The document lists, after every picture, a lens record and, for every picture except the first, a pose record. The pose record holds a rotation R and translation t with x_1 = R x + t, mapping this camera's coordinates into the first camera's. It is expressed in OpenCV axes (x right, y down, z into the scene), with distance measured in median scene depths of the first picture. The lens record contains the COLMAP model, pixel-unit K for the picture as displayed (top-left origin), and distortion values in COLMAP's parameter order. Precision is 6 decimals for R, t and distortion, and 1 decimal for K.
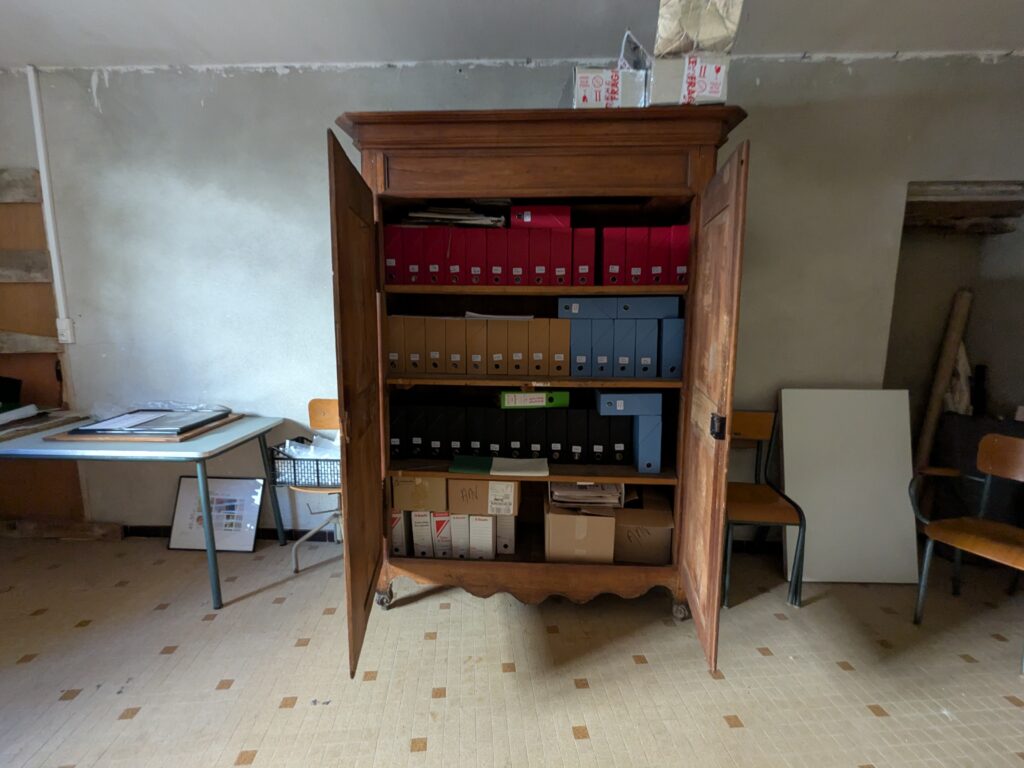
lens RADIAL K [[485.3, 0, 512.6], [0, 485.3, 382.9], [0, 0, 1]] dist [-0.003781, 0.002290]
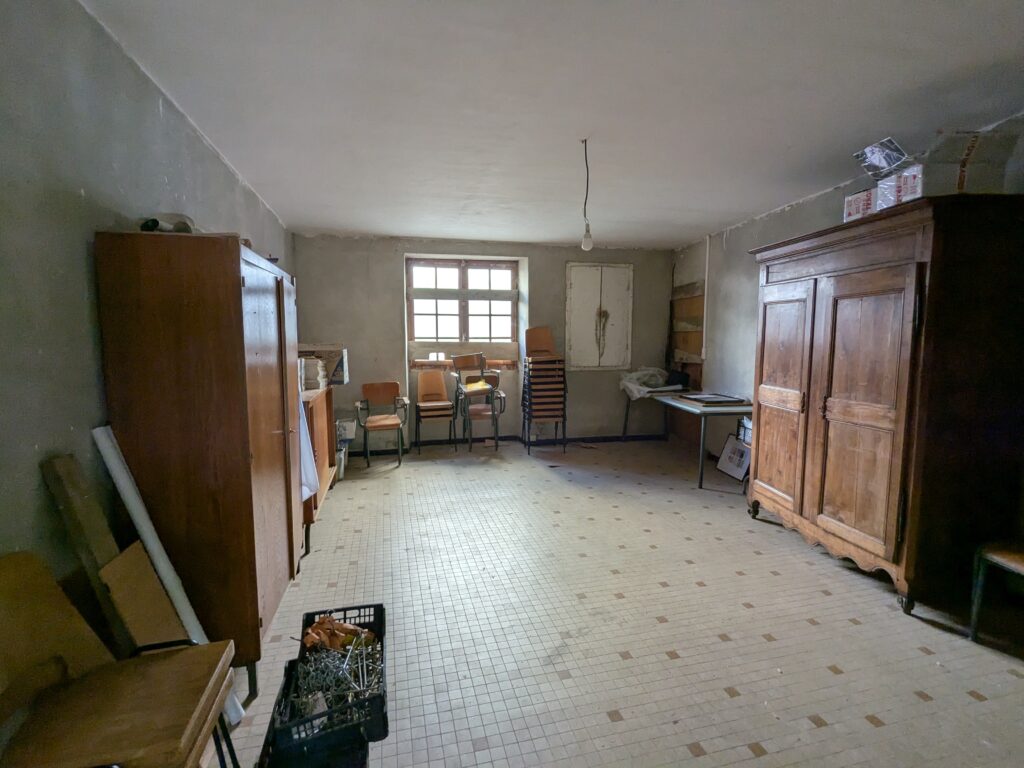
lens RADIAL K [[485.3, 0, 512.6], [0, 485.3, 382.9], [0, 0, 1]] dist [-0.003781, 0.002290]
pose [[0.164297, 0.090410, -0.982259, 1.114739], [-0.143007, 0.987453, 0.066968, -0.004099], [0.975989, 0.129468, 0.175165, -0.180281]]
